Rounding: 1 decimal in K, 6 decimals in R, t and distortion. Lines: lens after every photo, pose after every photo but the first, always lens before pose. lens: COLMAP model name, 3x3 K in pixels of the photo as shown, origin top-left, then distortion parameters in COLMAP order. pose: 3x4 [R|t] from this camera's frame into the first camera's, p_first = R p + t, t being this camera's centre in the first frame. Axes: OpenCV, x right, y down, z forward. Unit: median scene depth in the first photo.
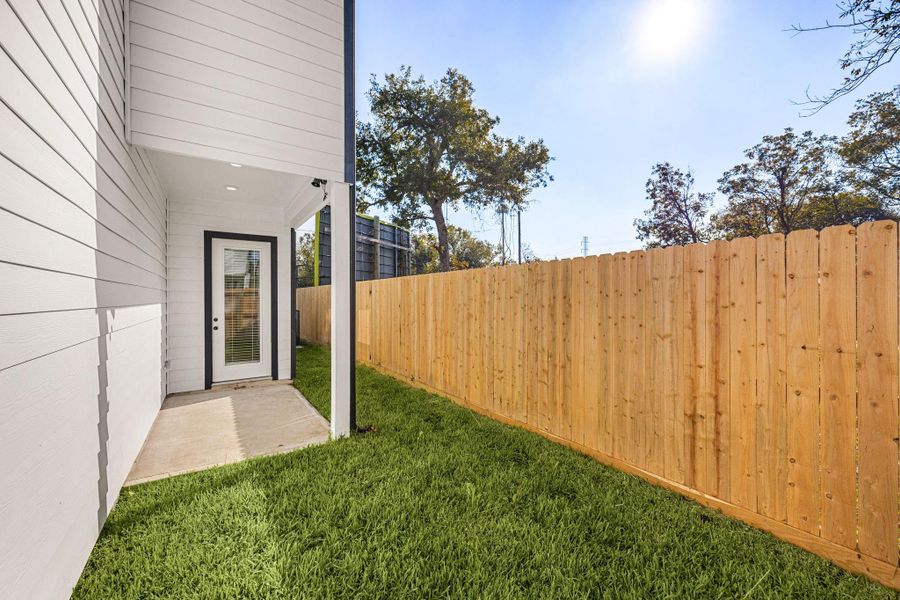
lens RADIAL K [[342.7, 0, 448.6], [0, 342.7, 298.4], [0, 0, 1]] dist [-0.005601, 0.000822]
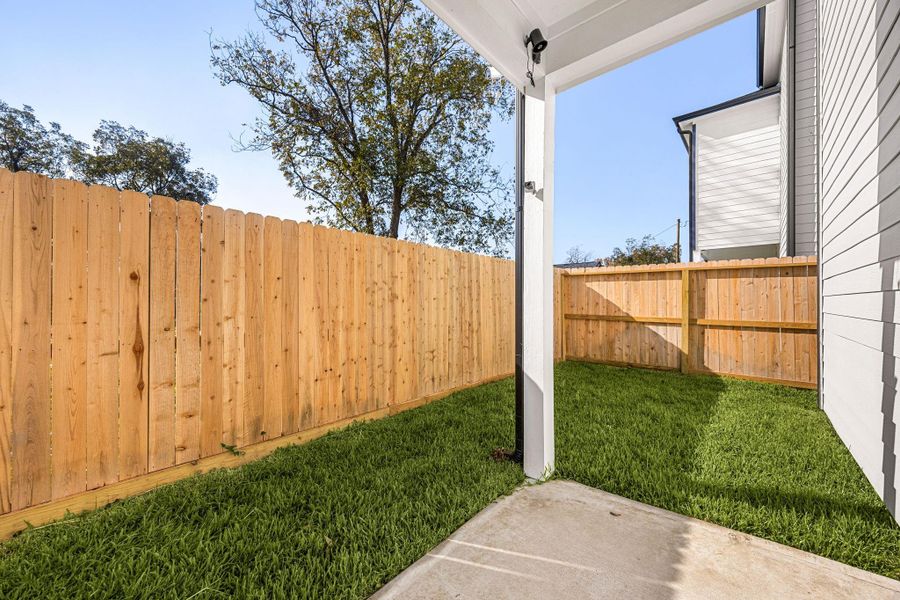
lens RADIAL K [[342.7, 0, 445.7], [0, 342.7, 302.1], [0, 0, 1]] dist [-0.005601, 0.000822]
pose [[-0.238032, 0.005075, 0.971244, -0.865568], [-0.000493, 0.999986, -0.005346, 0.077116], [-0.971257, -0.001751, -0.238026, 1.253809]]
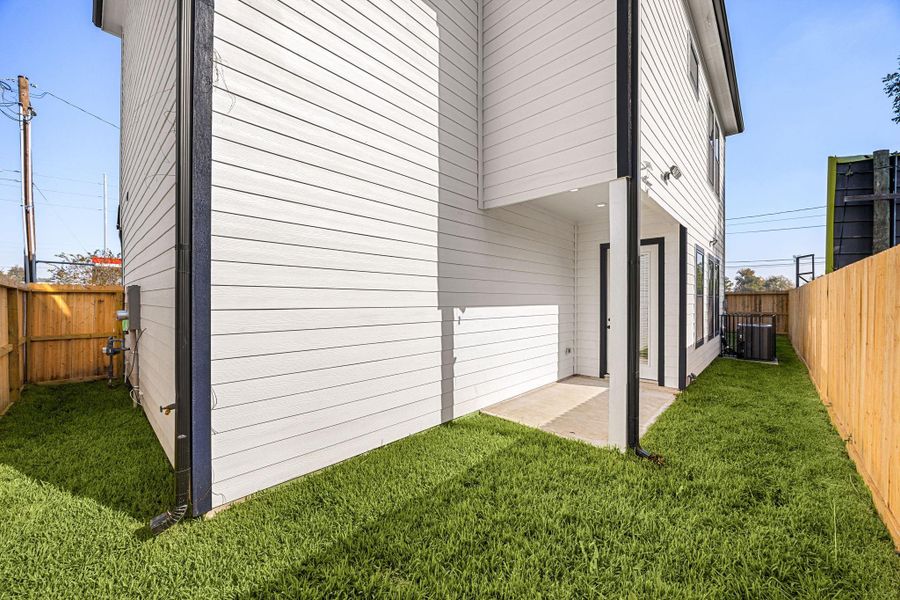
lens RADIAL K [[342.7, 0, 453.5], [0, 342.7, 302.7], [0, 0, 1]] dist [-0.005601, 0.000822]
pose [[0.221119, 0.009813, -0.975197, 0.451404], [-0.001899, 0.999952, 0.009632, -0.006913], [0.975245, -0.000278, 0.221127, 0.320357]]
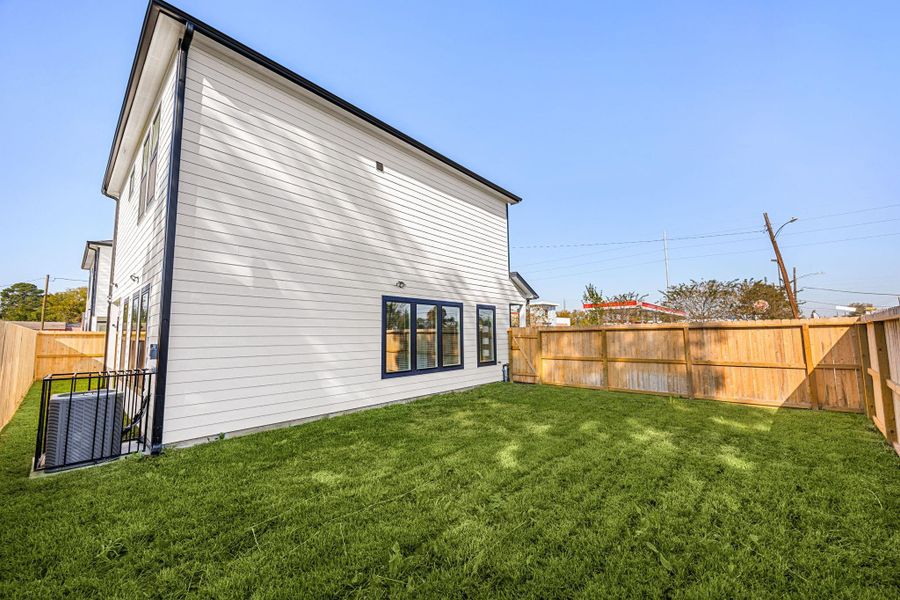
lens RADIAL K [[342.7, 0, 449.5], [0, 342.7, 303.1], [0, 0, 1]] dist [-0.005601, 0.000822]
pose [[-0.969230, -0.002291, -0.246146, -1.502243], [0.021857, 0.995206, -0.095328, 0.055297], [0.245184, -0.097774, -0.964533, 2.637858]]
